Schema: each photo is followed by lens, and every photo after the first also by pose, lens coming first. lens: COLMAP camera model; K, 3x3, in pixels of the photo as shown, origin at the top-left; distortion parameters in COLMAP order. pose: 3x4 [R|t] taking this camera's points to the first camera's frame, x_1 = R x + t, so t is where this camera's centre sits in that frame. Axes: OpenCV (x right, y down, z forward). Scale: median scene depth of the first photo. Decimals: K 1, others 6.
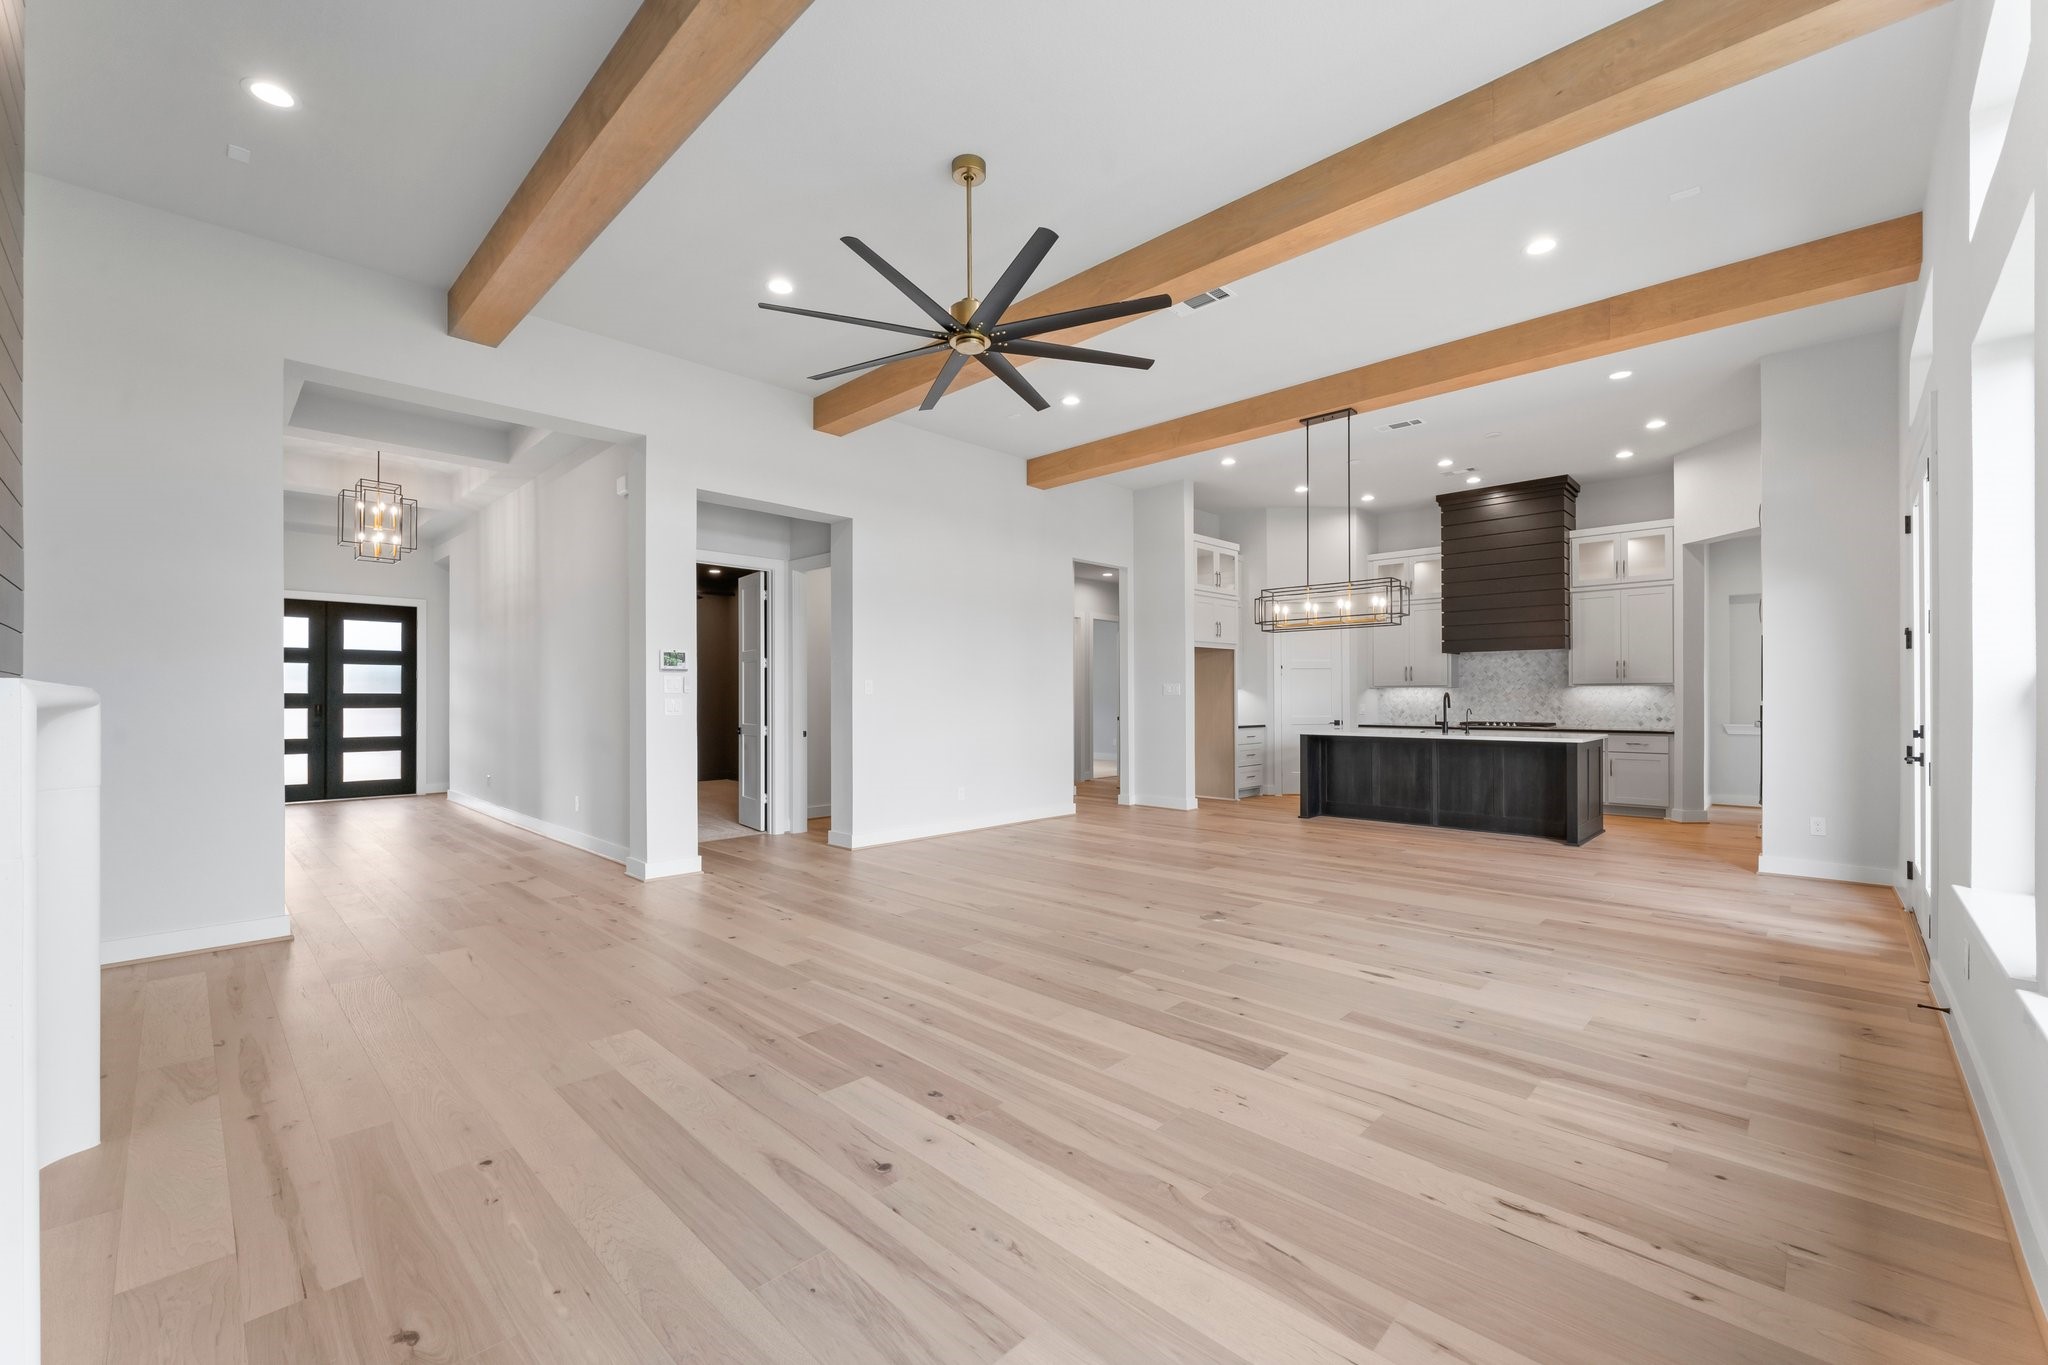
lens RADIAL K [[828.0, 0, 1024.8], [0, 828.0, 695.0], [0, 0, 1]] dist [-0.000447, 0.000041]
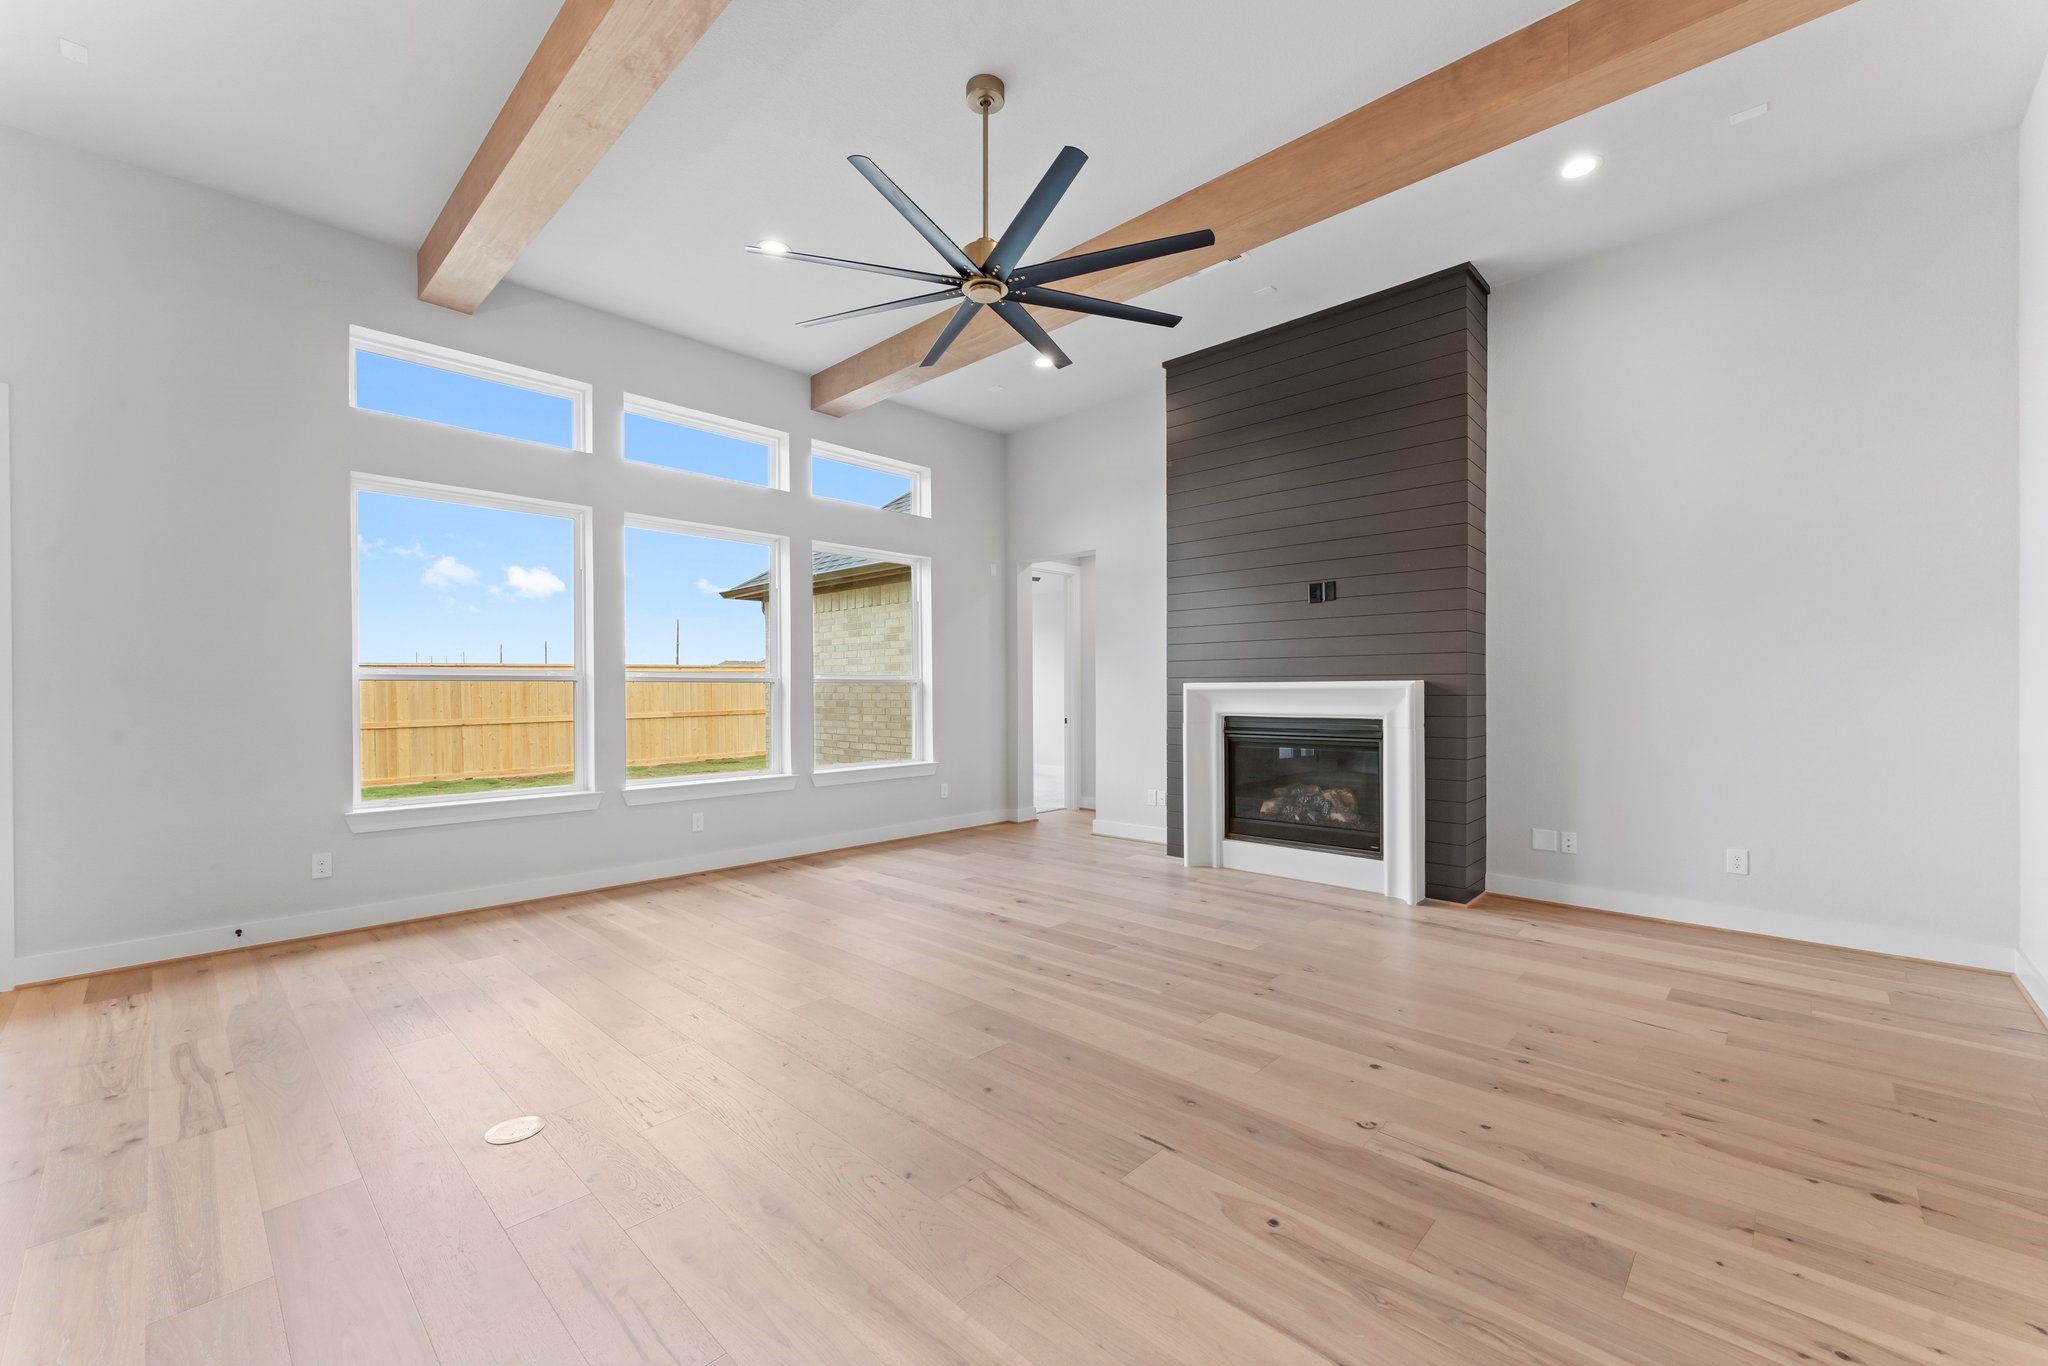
lens RADIAL K [[824.6, 0, 1017.1], [0, 824.6, 697.7], [0, 0, 1]] dist [0.001213, 0.000435]
pose [[-0.999972, 0.006594, -0.003498, -0.038609], [0.006566, 0.999946, 0.008027, 0.002906], [0.003550, 0.008004, -0.999962, 0.774244]]
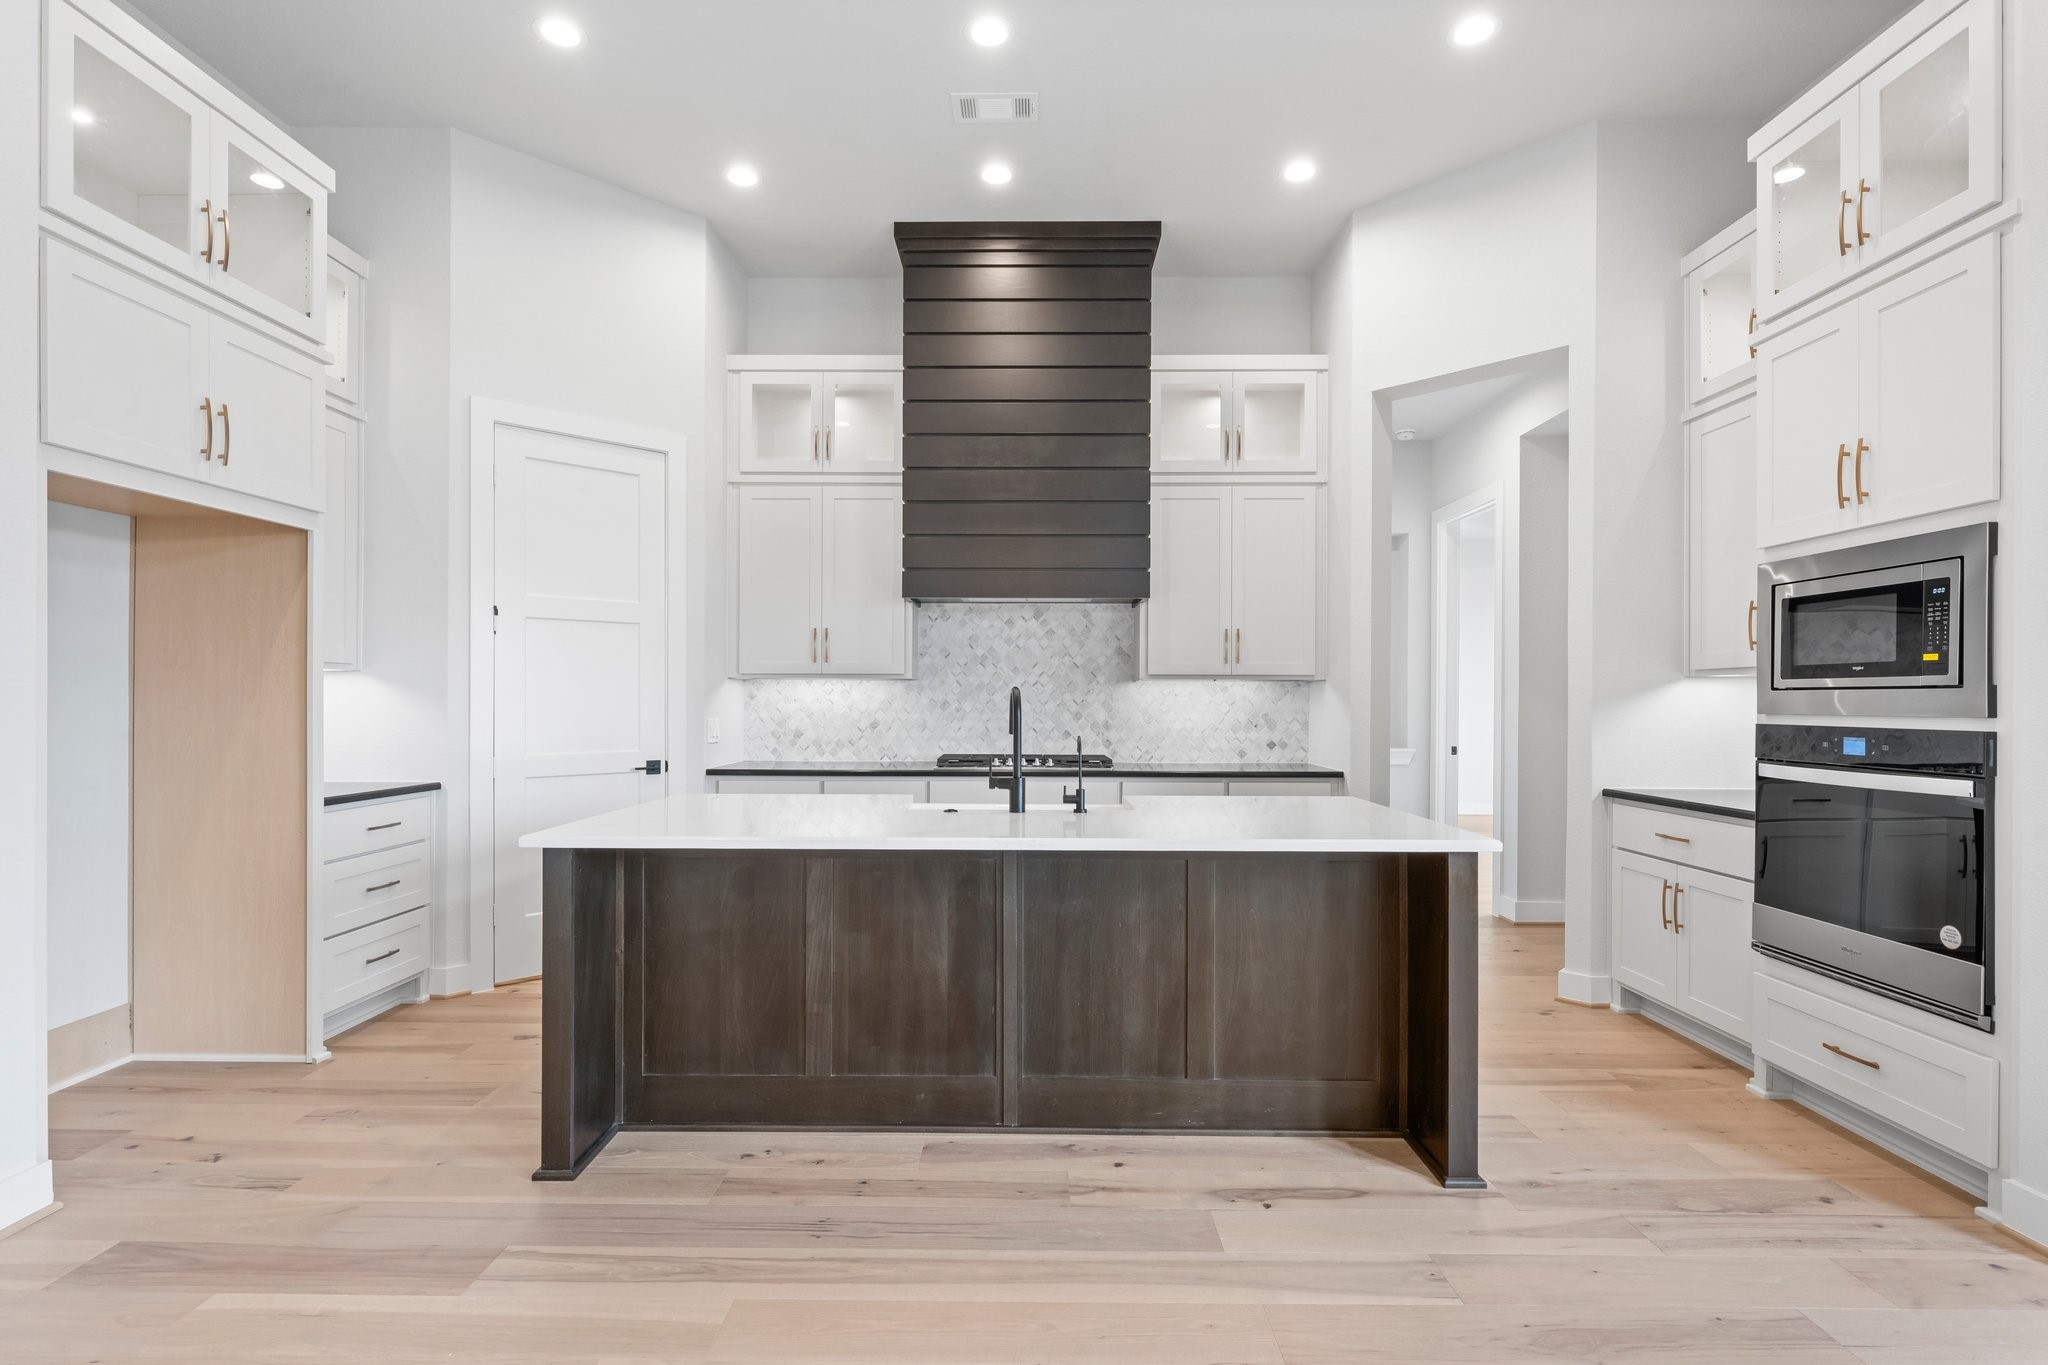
lens RADIAL K [[980.6, 0, 1017.8], [0, 980.6, 697.1], [0, 0, 1]] dist [-0.001721, 0.000031]
pose [[0.727149, 0.006975, 0.686444, 0.221021], [-0.007419, 0.999970, -0.002301, 0.001634], [-0.686440, -0.003420, 0.727179, 0.650630]]
